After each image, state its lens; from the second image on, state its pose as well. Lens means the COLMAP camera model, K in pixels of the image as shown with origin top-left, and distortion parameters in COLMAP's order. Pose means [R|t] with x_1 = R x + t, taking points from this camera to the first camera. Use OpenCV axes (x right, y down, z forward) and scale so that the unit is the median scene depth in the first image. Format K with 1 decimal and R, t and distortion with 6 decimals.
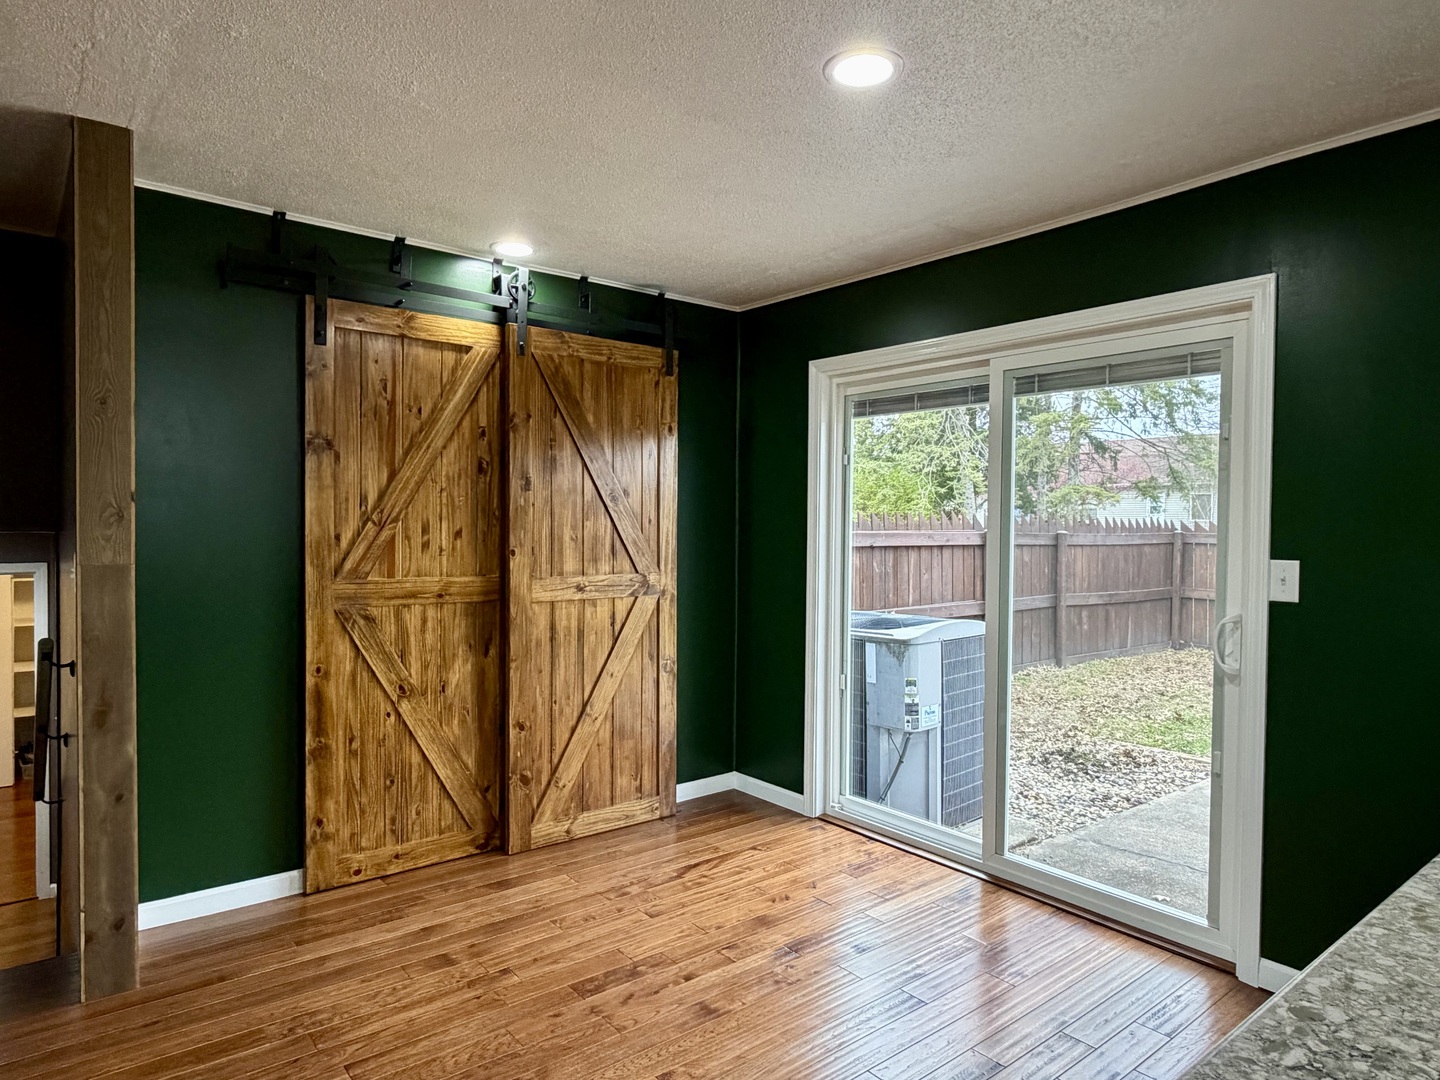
lens RADIAL K [[883.4, 0, 720.0], [0, 883.4, 540.0], [0, 0, 1]] dist [-0.002017, -0.000820]
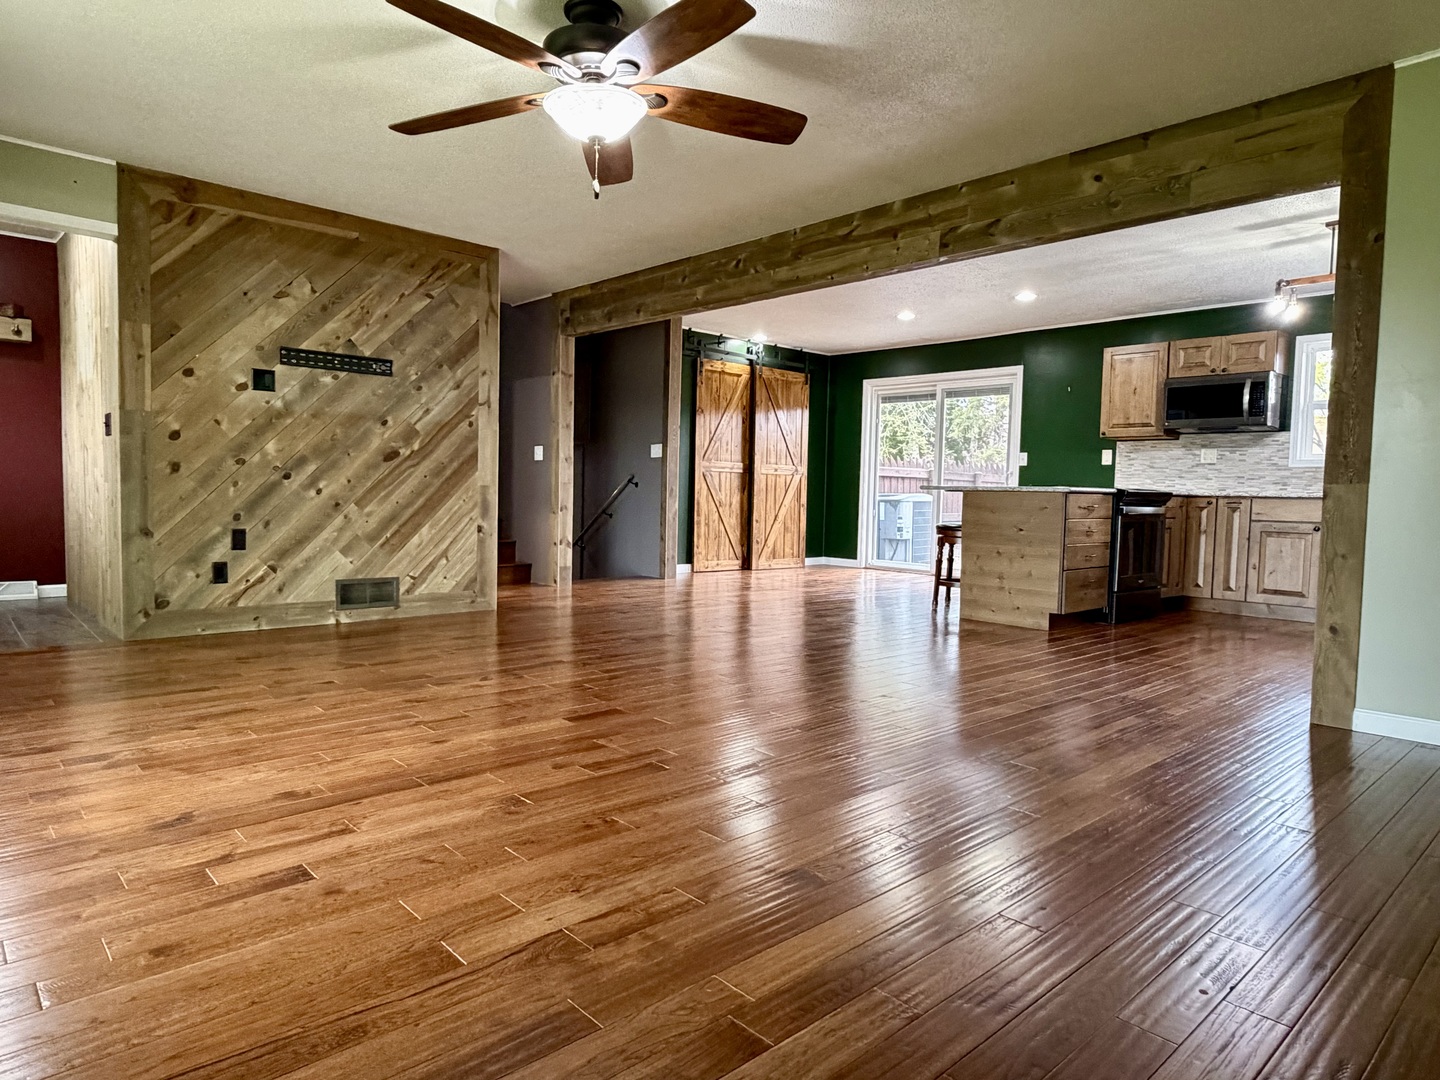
lens RADIAL K [[883.4, 0, 720.0], [0, 883.4, 540.0], [0, 0, 1]] dist [-0.002017, -0.000820]
pose [[0.997861, 0.009739, 0.064647, -0.463119], [-0.012235, 0.999190, 0.038329, 0.154675], [-0.064222, -0.039038, 0.997172, -1.470299]]
